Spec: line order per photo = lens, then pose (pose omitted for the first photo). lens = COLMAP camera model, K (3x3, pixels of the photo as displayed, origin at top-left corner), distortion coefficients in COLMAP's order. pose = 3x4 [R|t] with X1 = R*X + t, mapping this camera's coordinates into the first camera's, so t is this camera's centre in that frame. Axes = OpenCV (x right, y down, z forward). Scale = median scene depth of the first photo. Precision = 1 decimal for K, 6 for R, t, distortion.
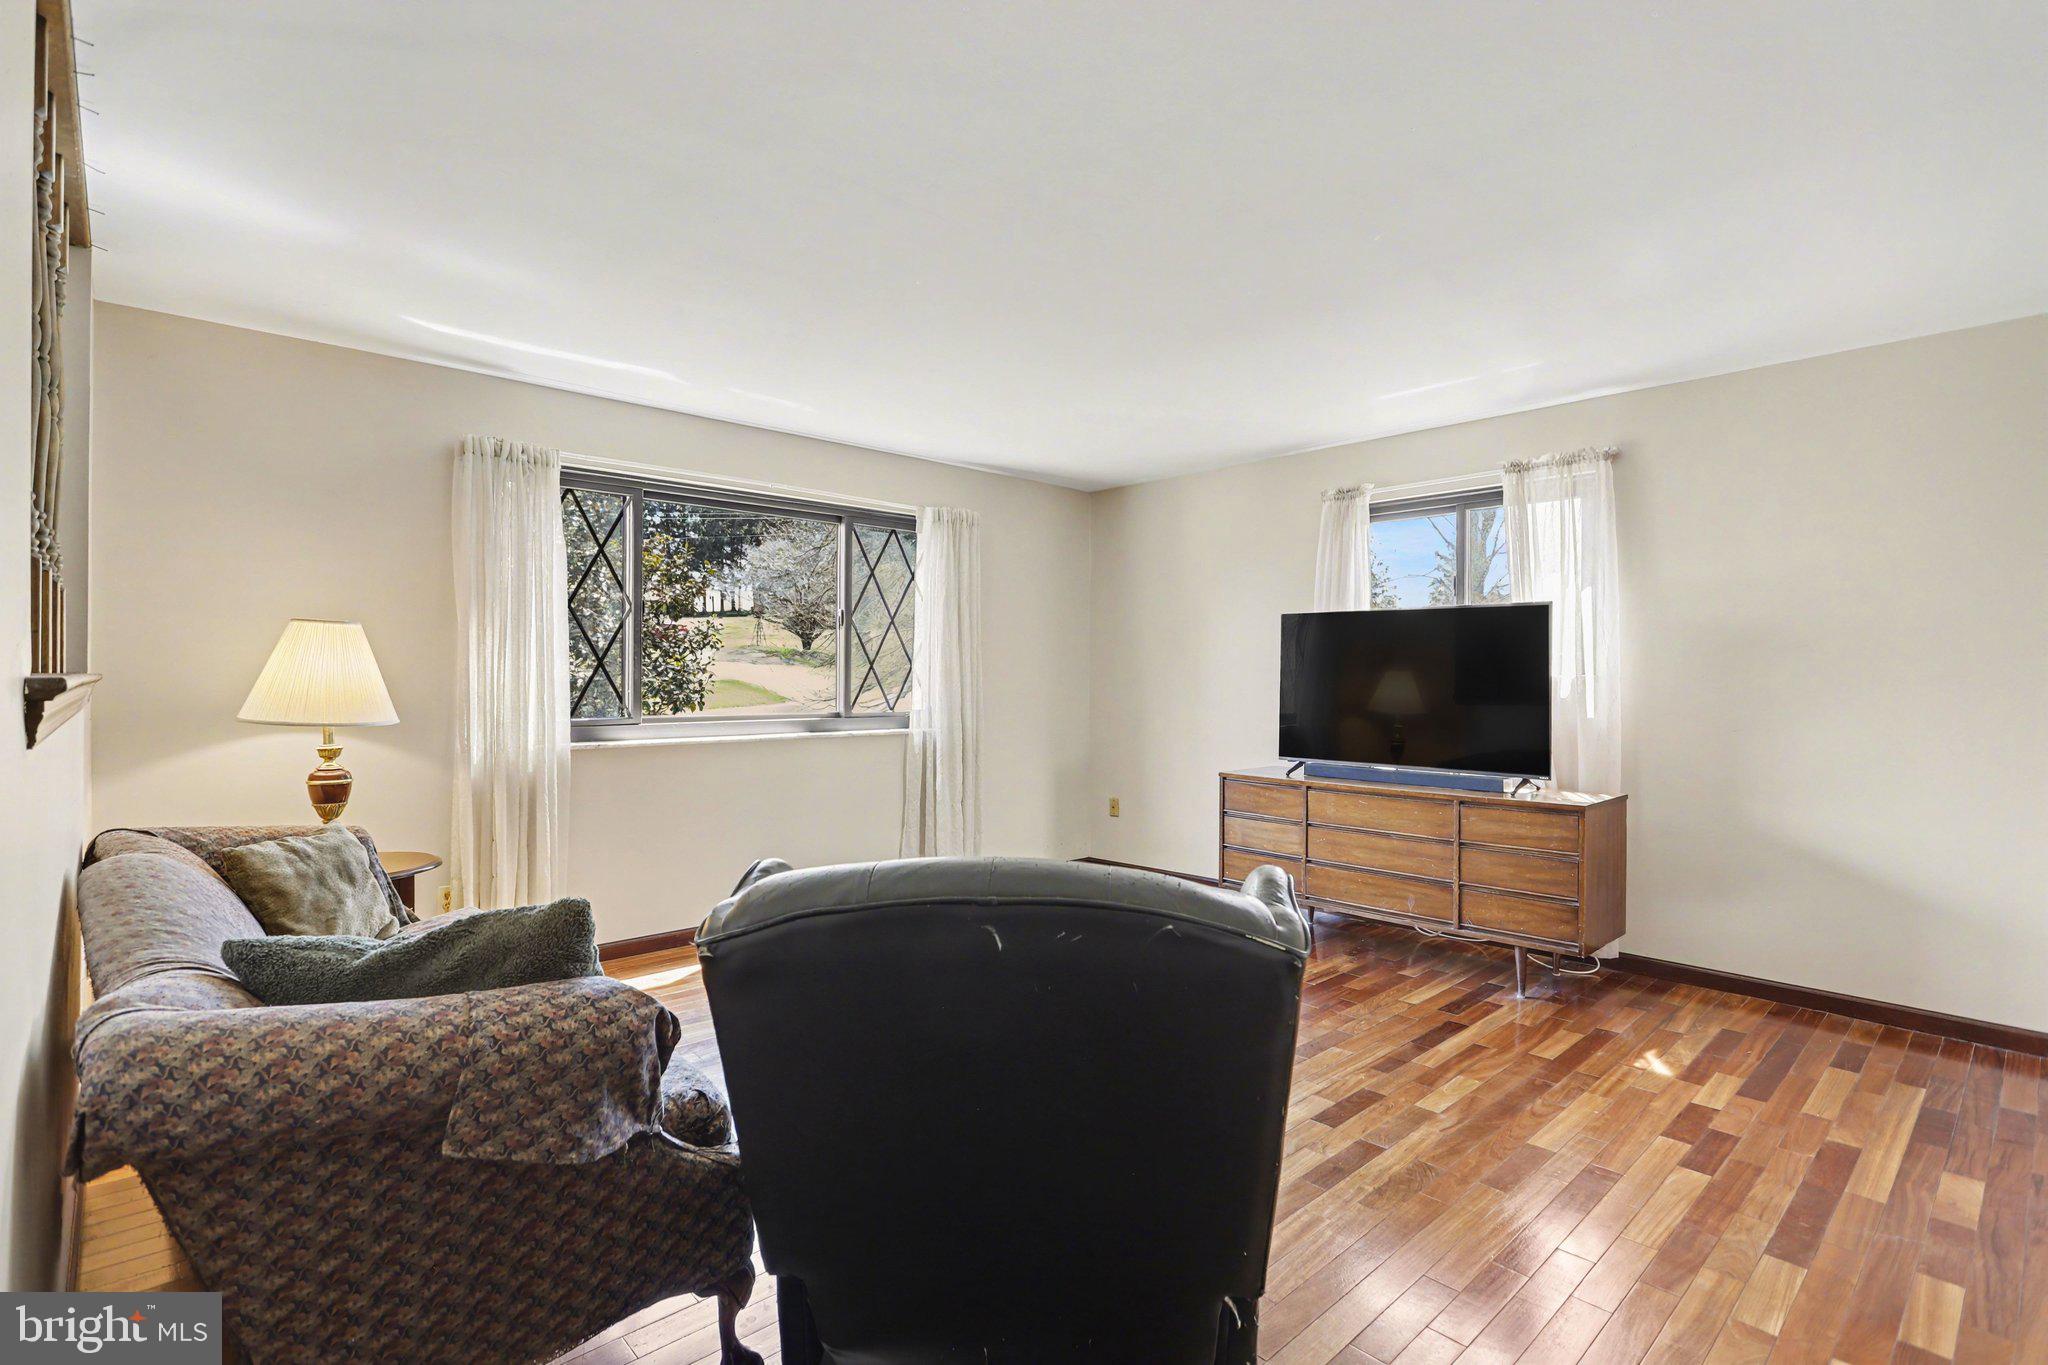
lens RADIAL K [[978.5, 0, 1023.1], [0, 978.5, 677.0], [0, 0, 1]] dist [0.001745, 0.000095]
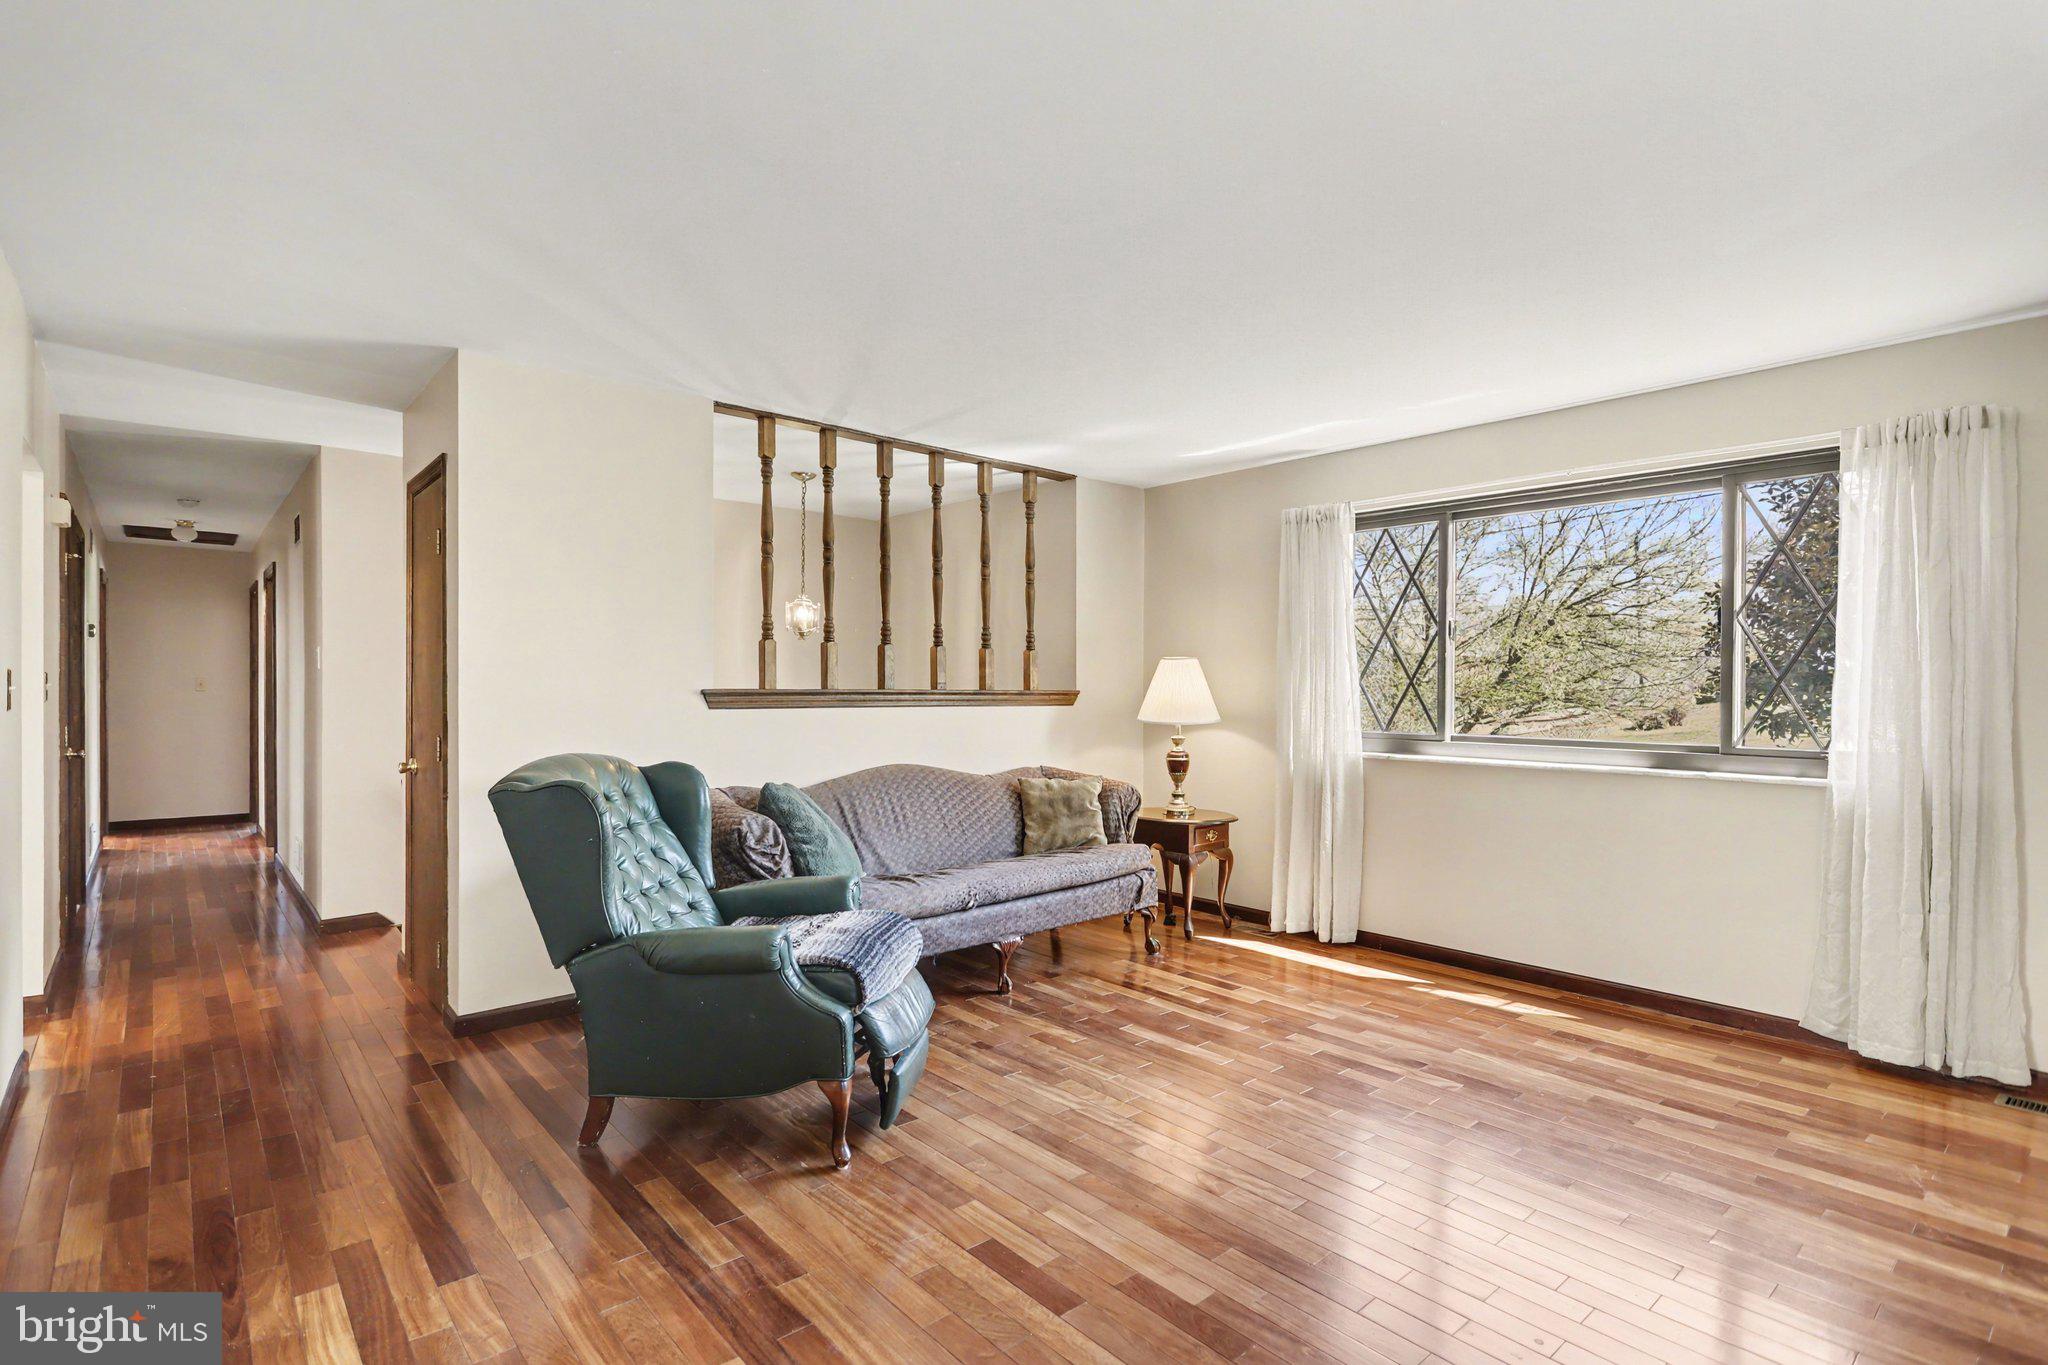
lens RADIAL K [[978.5, 0, 1022.7], [0, 978.5, 691.3], [0, 0, 1]] dist [0.001745, 0.000095]
pose [[-0.030368, -0.003091, -0.999534, 0.705992], [-0.008987, 0.999956, -0.002819, 0.002744], [0.999498, 0.008898, -0.030394, 0.631029]]
